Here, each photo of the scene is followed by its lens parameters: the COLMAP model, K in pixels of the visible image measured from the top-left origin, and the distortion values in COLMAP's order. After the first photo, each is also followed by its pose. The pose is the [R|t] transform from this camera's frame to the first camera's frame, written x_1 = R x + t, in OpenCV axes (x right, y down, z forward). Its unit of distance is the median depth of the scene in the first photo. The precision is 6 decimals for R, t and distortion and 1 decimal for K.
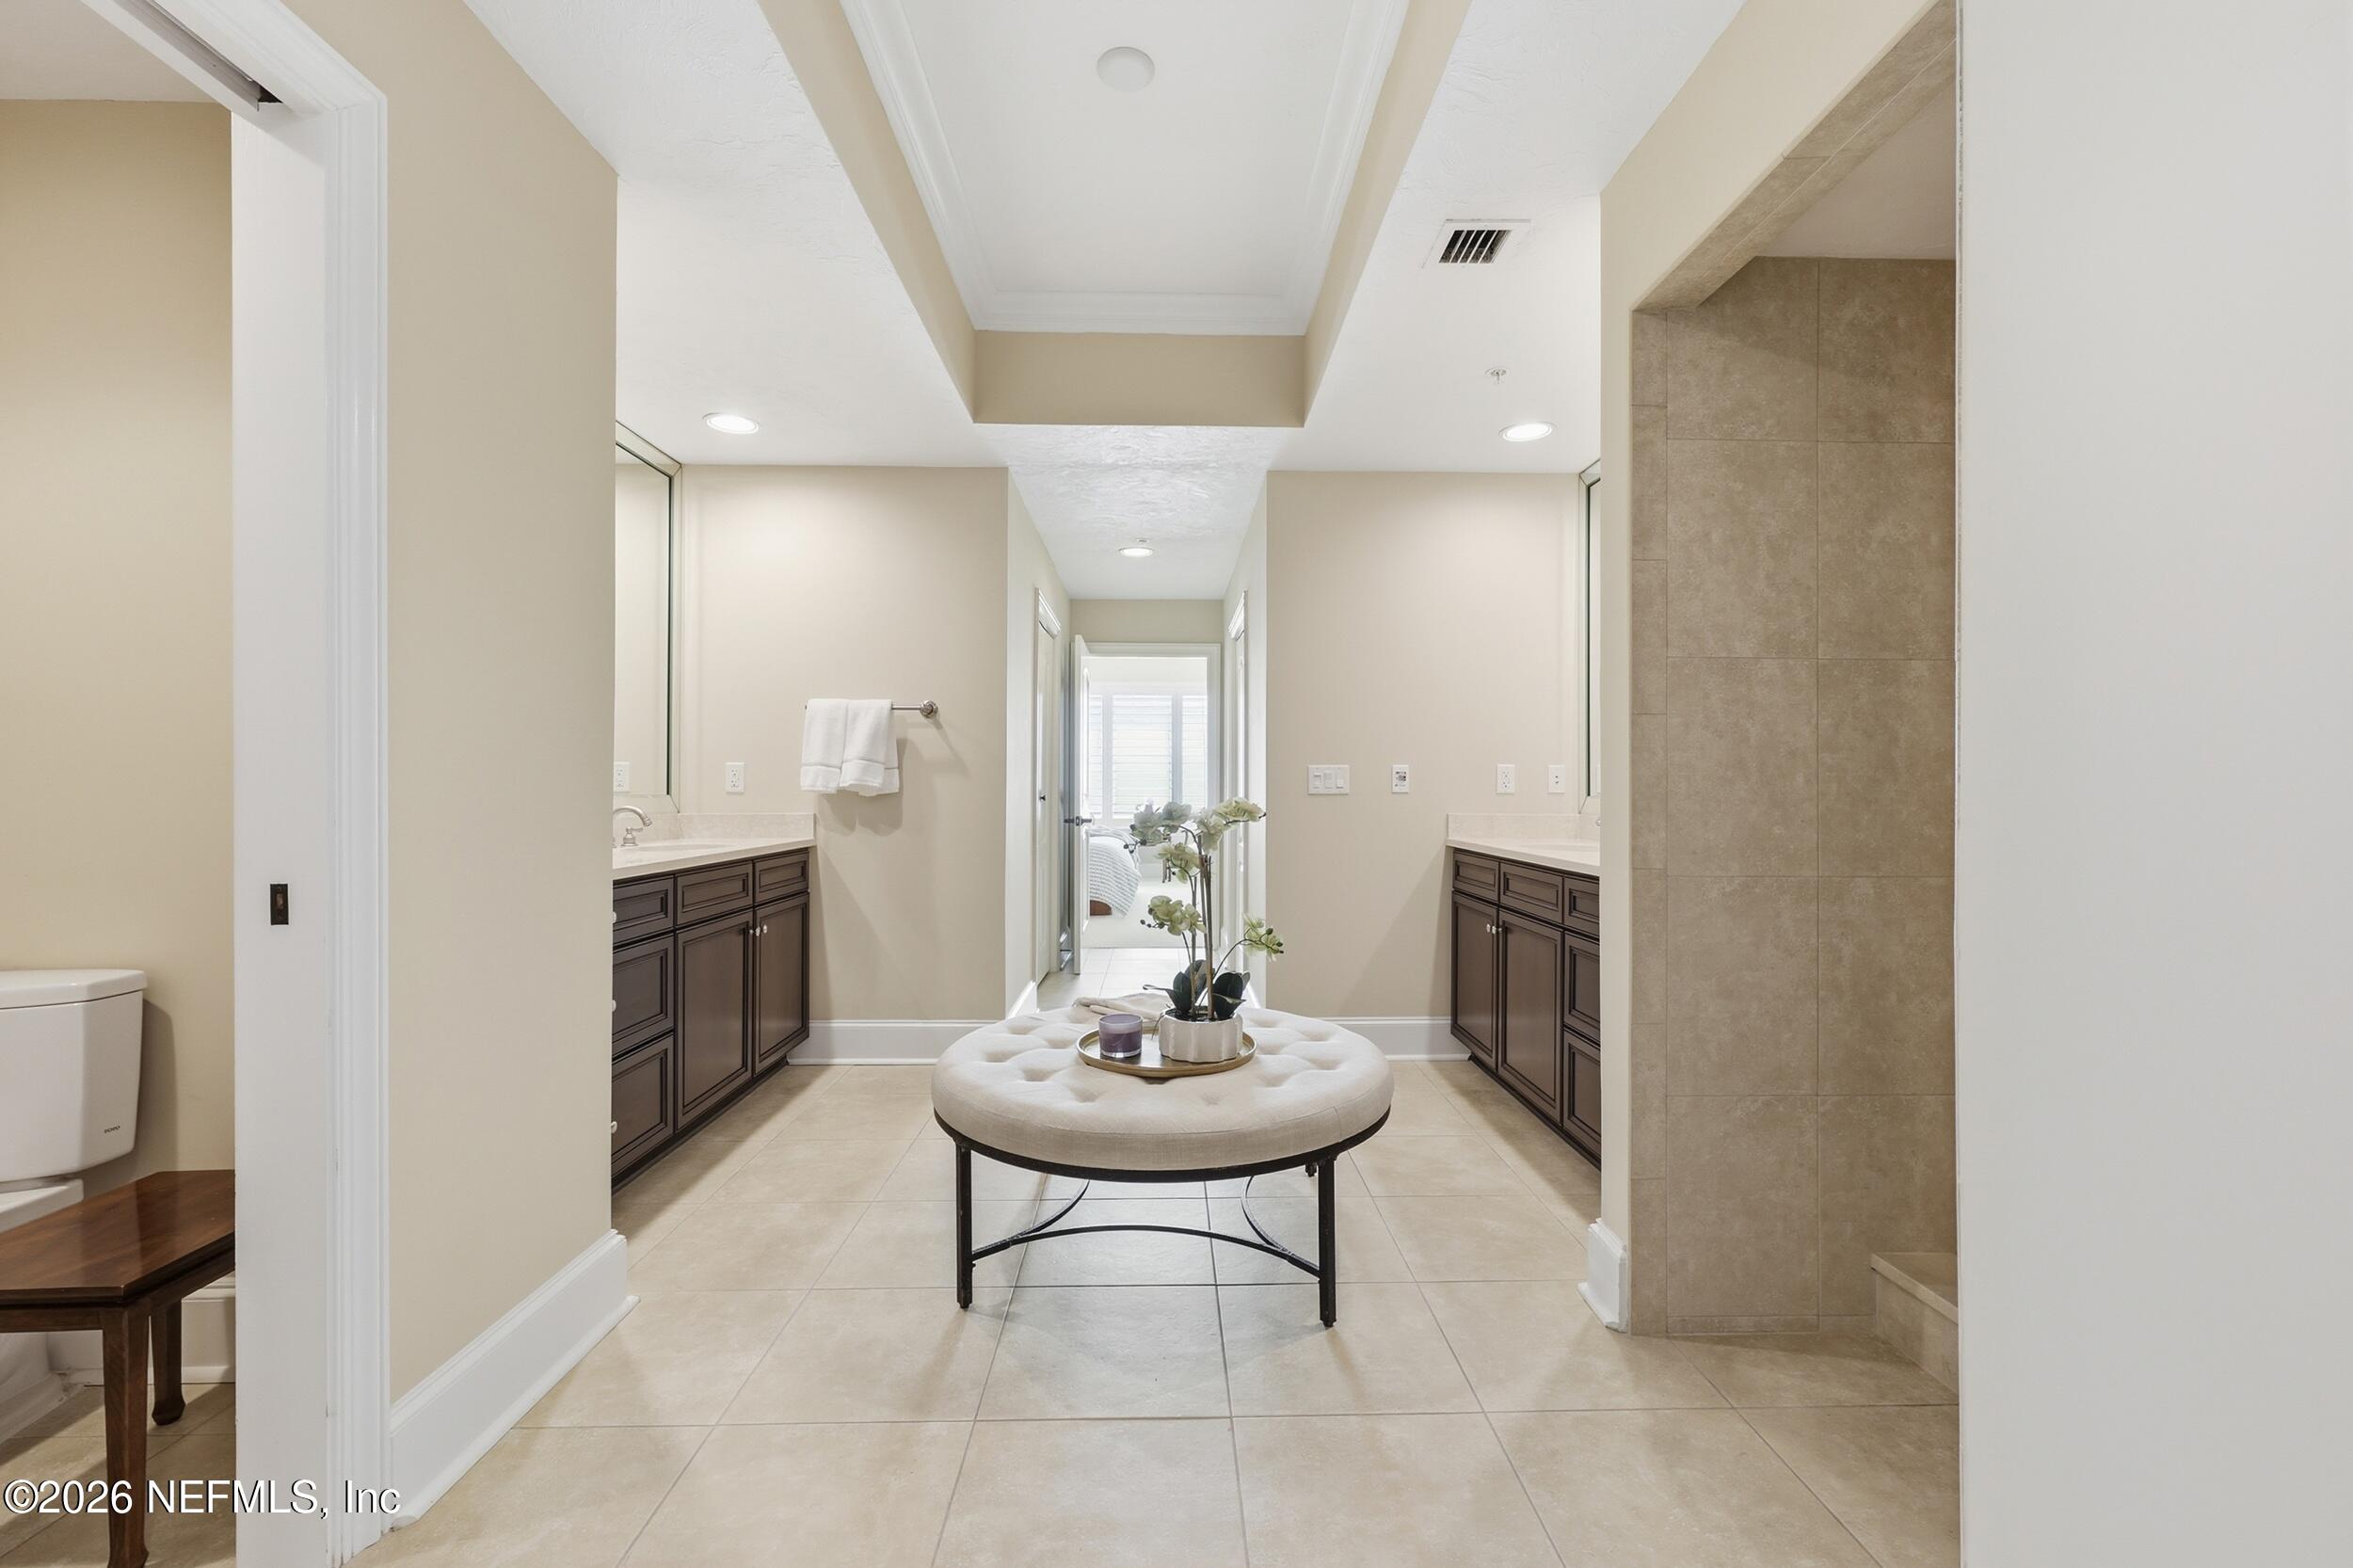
lens RADIAL K [[952.2, 0, 1184.1], [0, 952.2, 786.2], [0, 0, 1]] dist [0.004004, 0.000011]
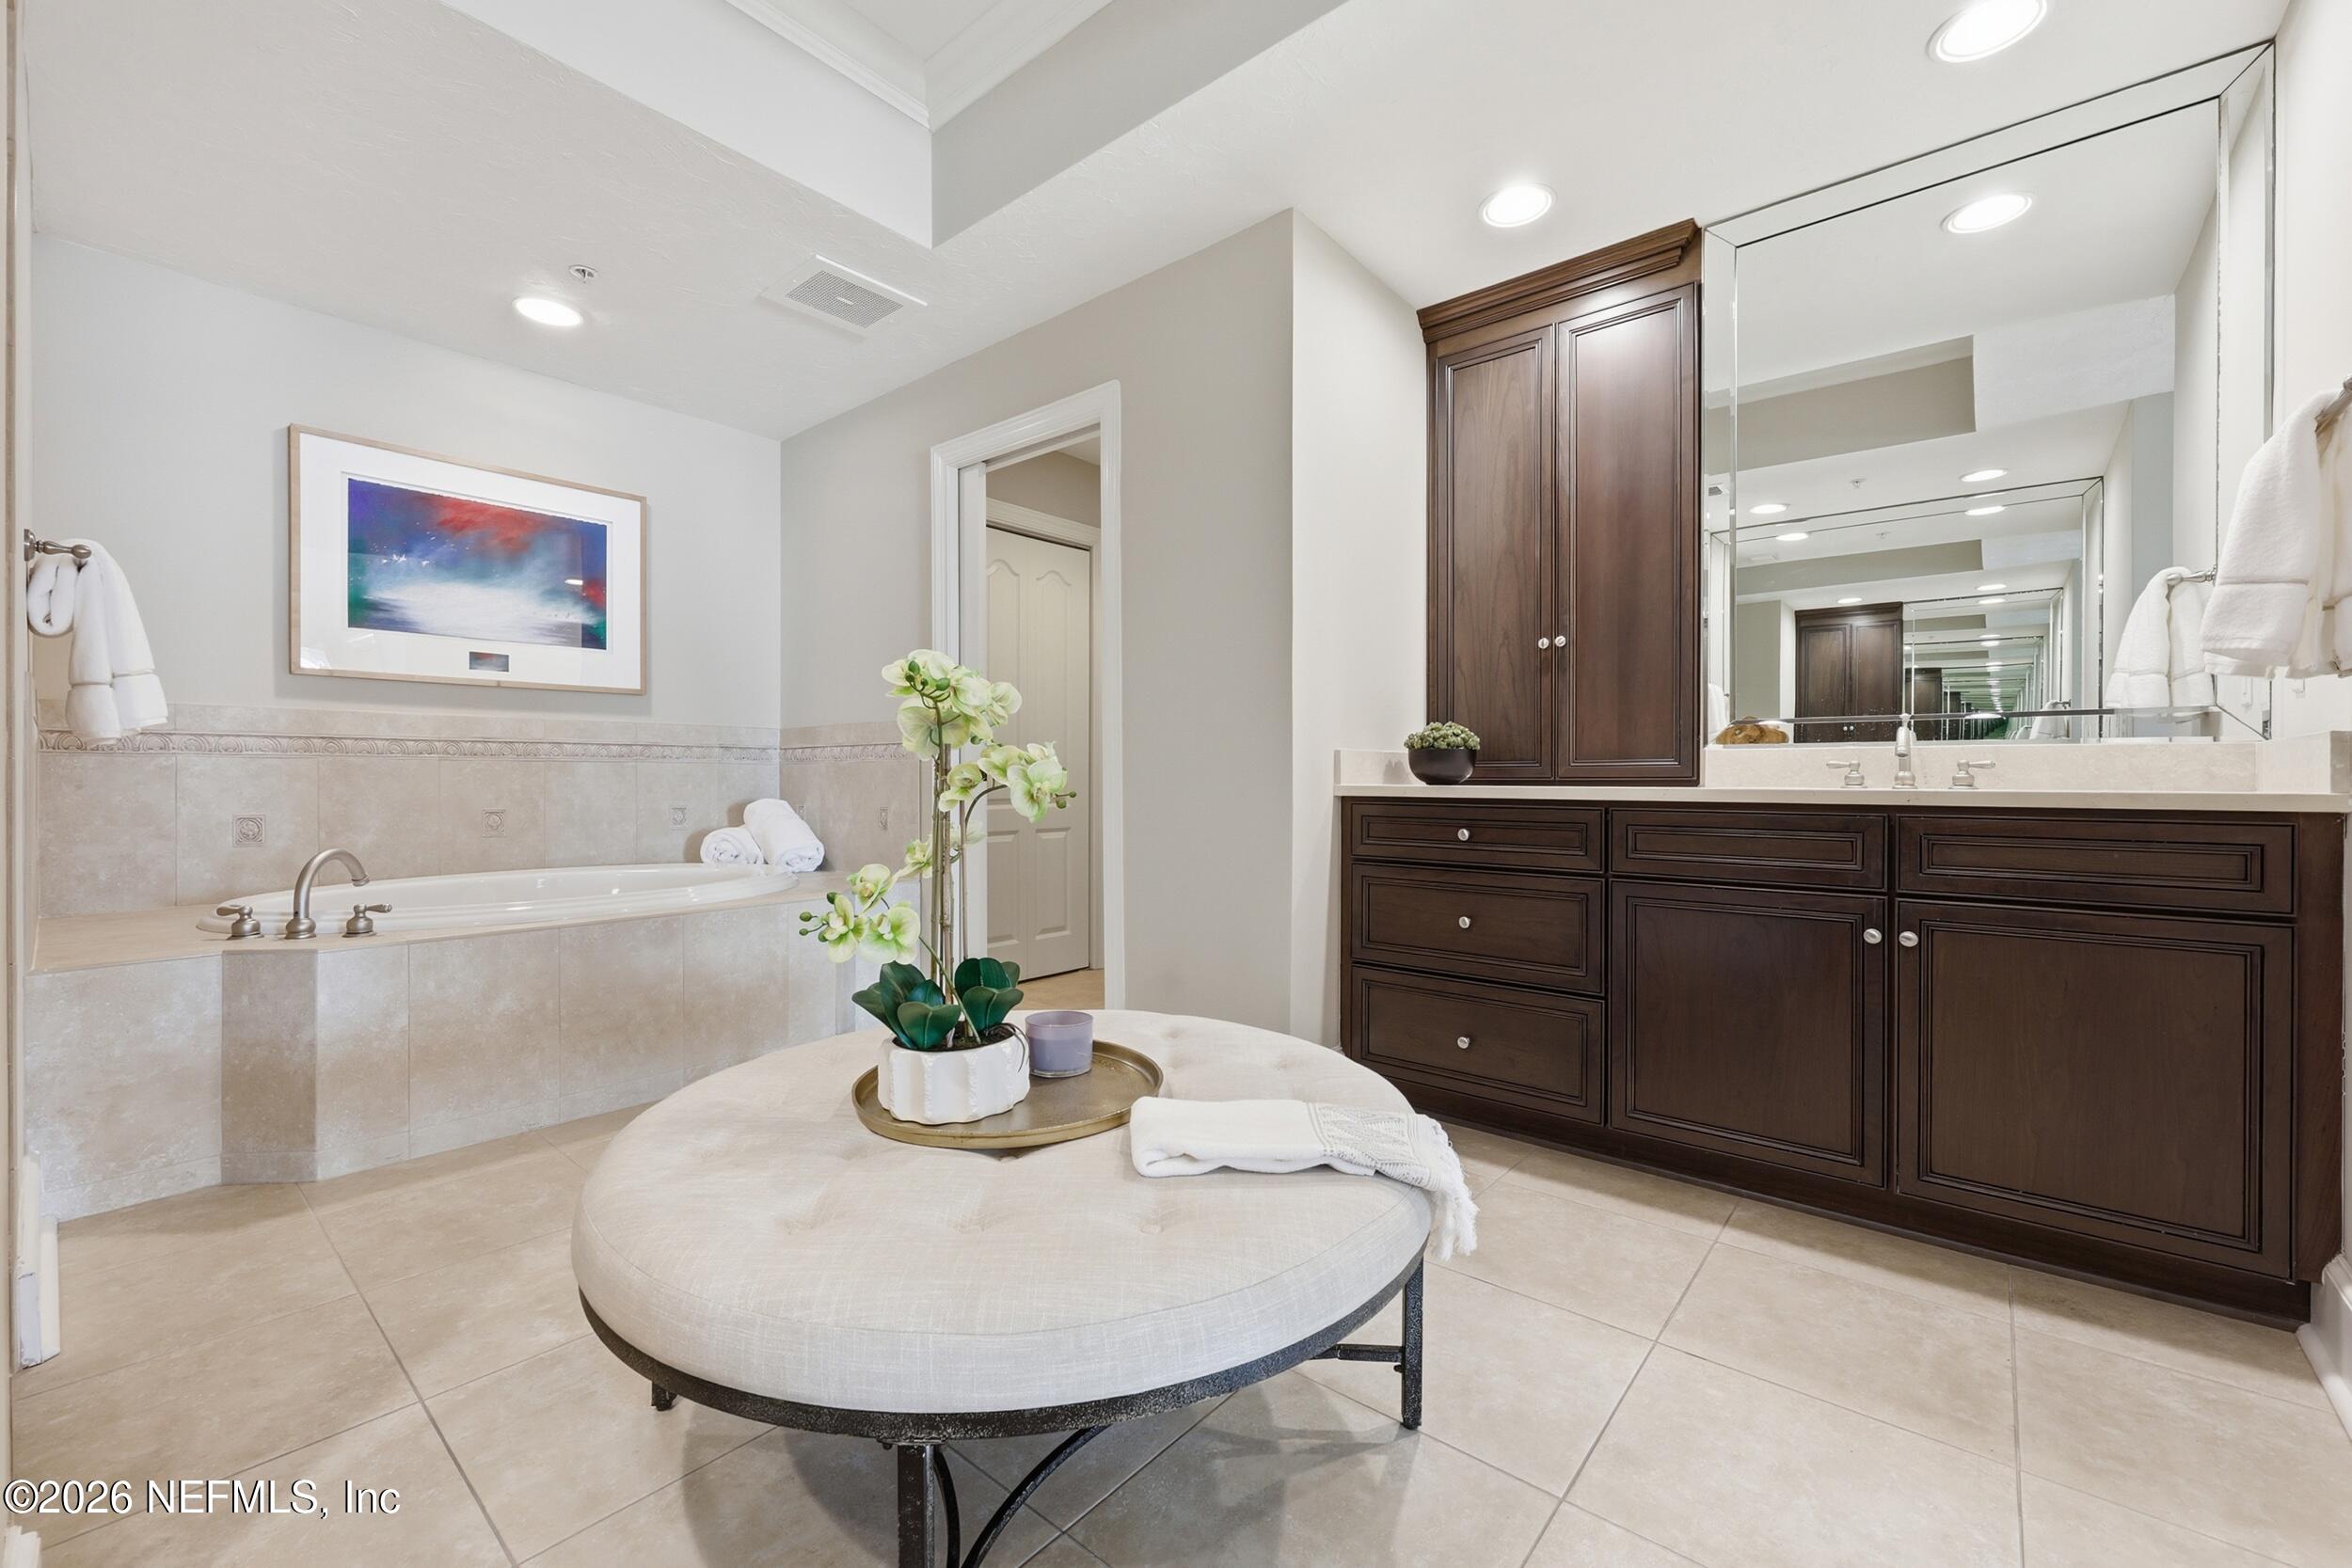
lens RADIAL K [[951.7, 0, 1190.7], [0, 951.7, 779.0], [0, 0, 1]] dist [0.004004, 0.000011]
pose [[-0.661186, 0.002287, -0.750219, 0.260522], [-0.000463, 0.999994, 0.003457, 0.056135], [0.750222, 0.002633, -0.661181, 1.081064]]
